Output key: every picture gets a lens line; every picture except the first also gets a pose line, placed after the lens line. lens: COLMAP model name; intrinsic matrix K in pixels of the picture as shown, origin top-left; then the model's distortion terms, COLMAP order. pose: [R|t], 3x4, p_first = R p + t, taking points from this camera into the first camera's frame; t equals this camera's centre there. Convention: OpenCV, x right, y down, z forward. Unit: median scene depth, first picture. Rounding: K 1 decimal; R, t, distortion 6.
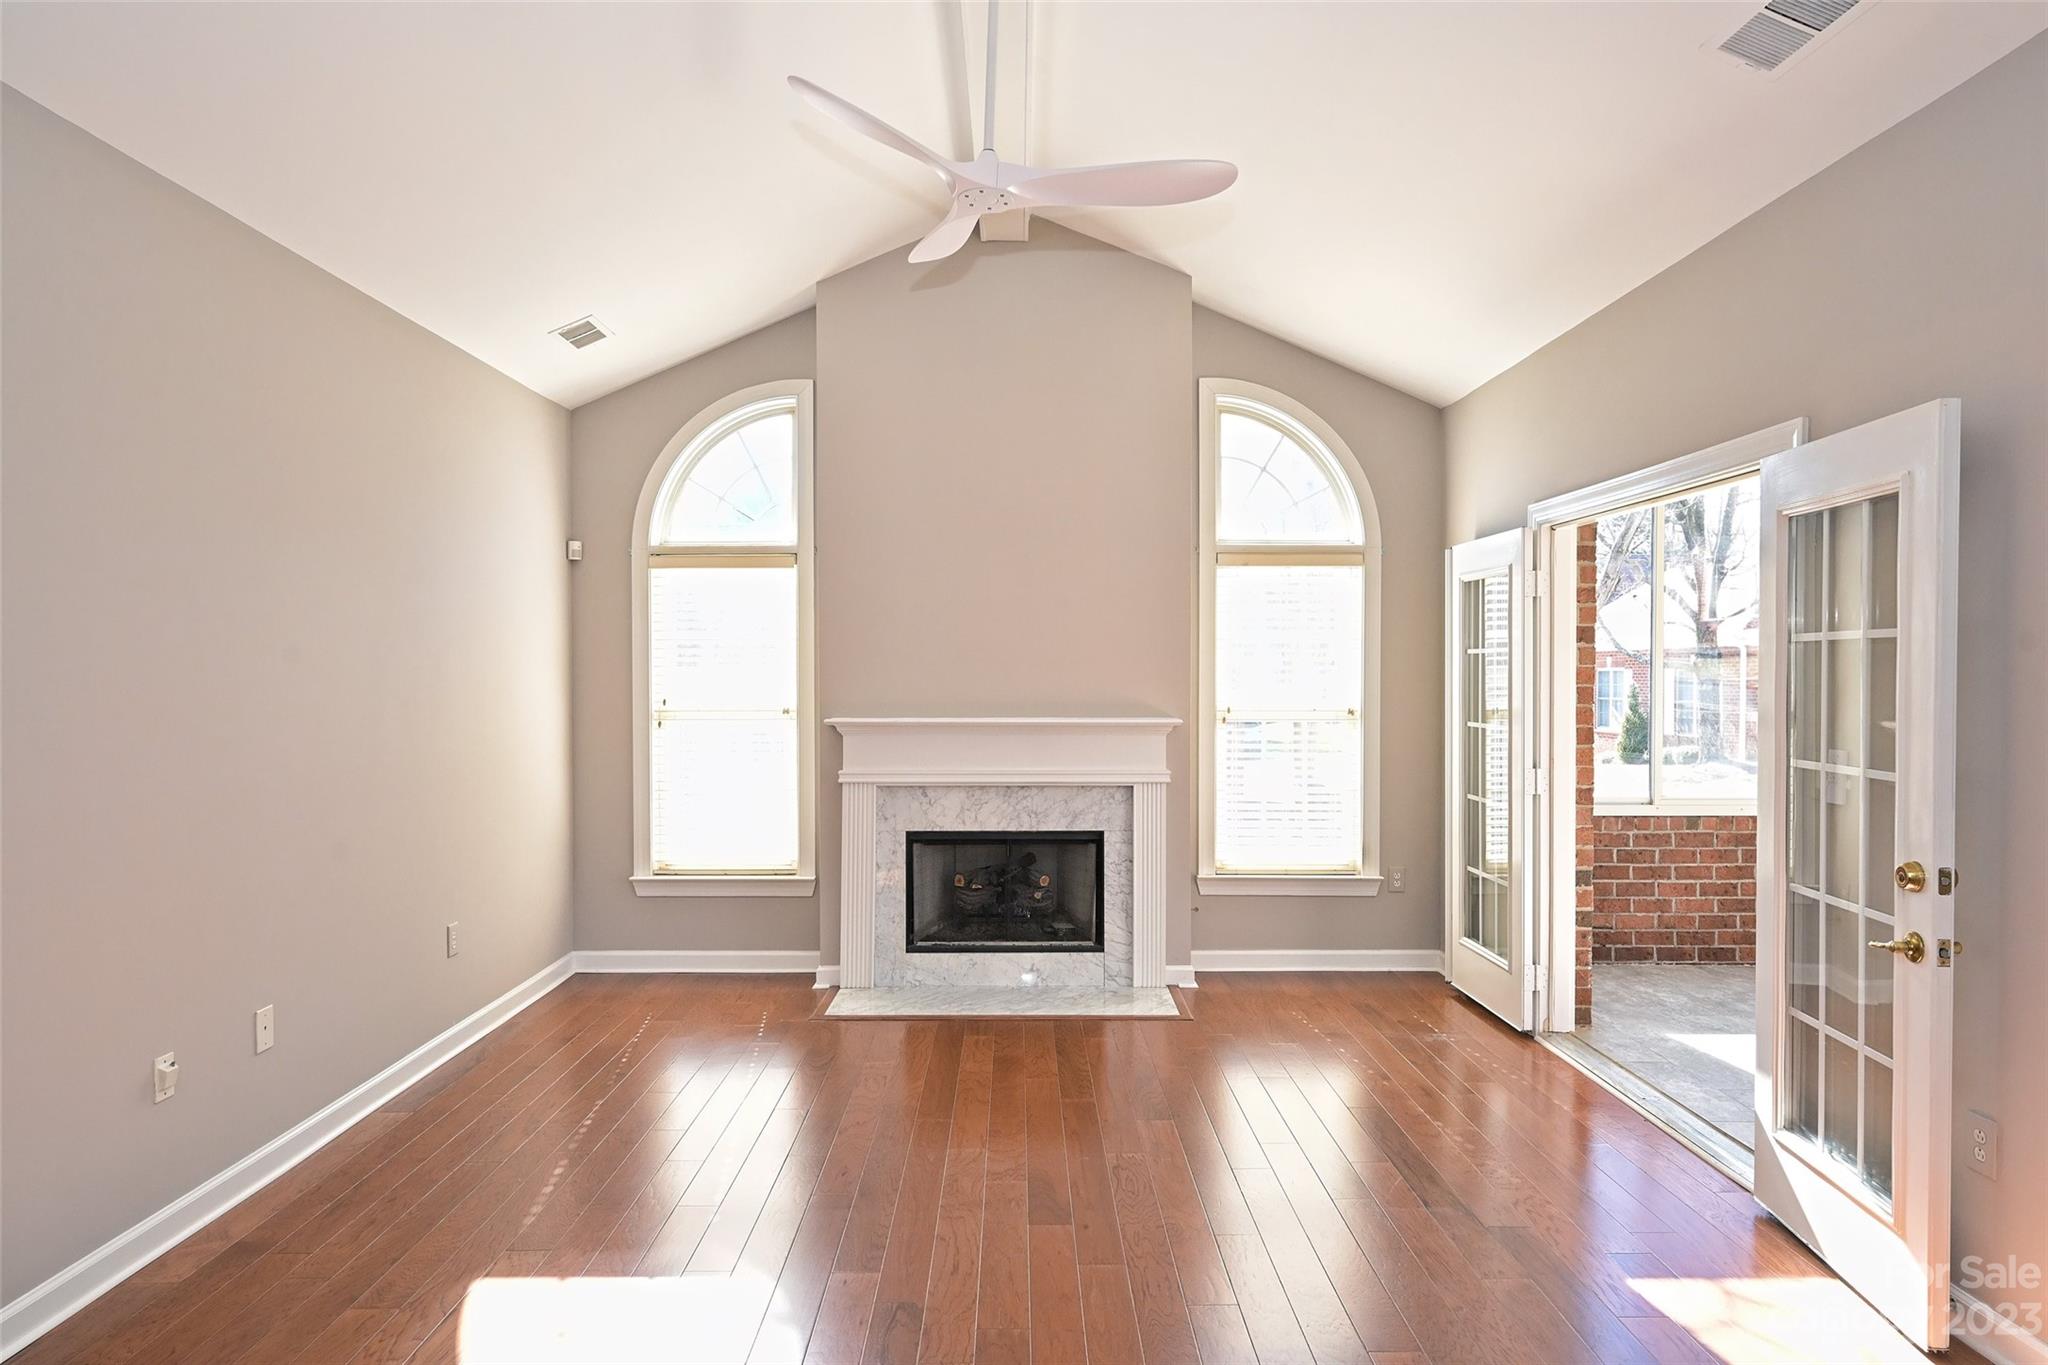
lens RADIAL K [[1218.6, 0, 1019.3], [0, 1218.6, 693.3], [0, 0, 1]] dist [-0.002633, -0.000012]
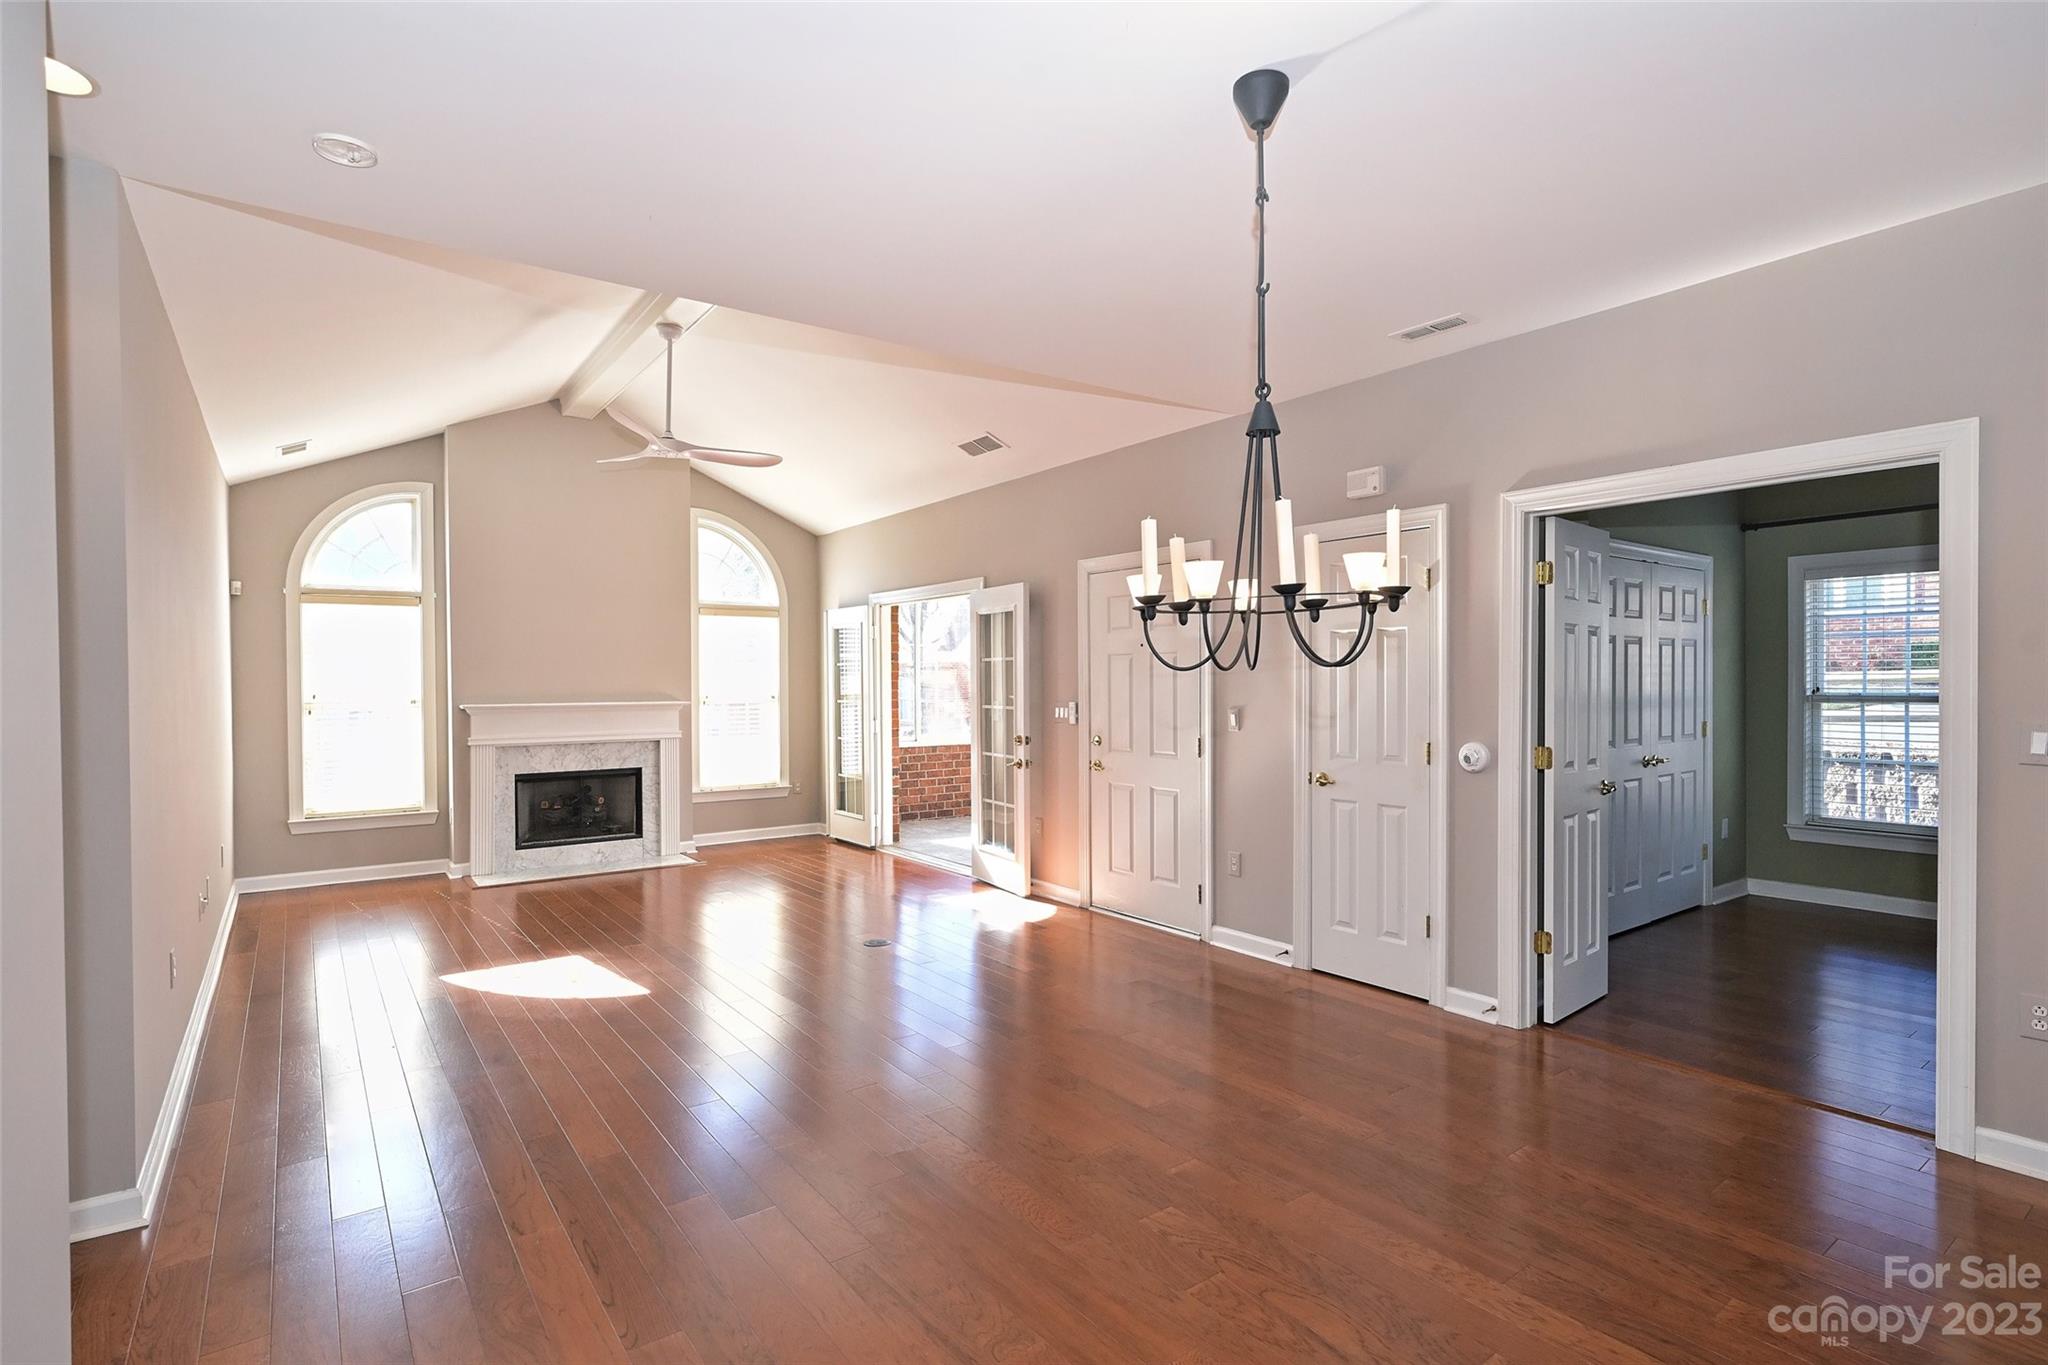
lens RADIAL K [[994.8, 0, 1018.5], [0, 994.8, 691.4], [0, 0, 1]] dist [-0.000875, -0.000015]
pose [[0.810491, -0.010469, 0.585658, -0.320407], [0.014608, 0.999891, -0.002342, 0.016397], [-0.585569, 0.010454, 0.810555, -0.452109]]
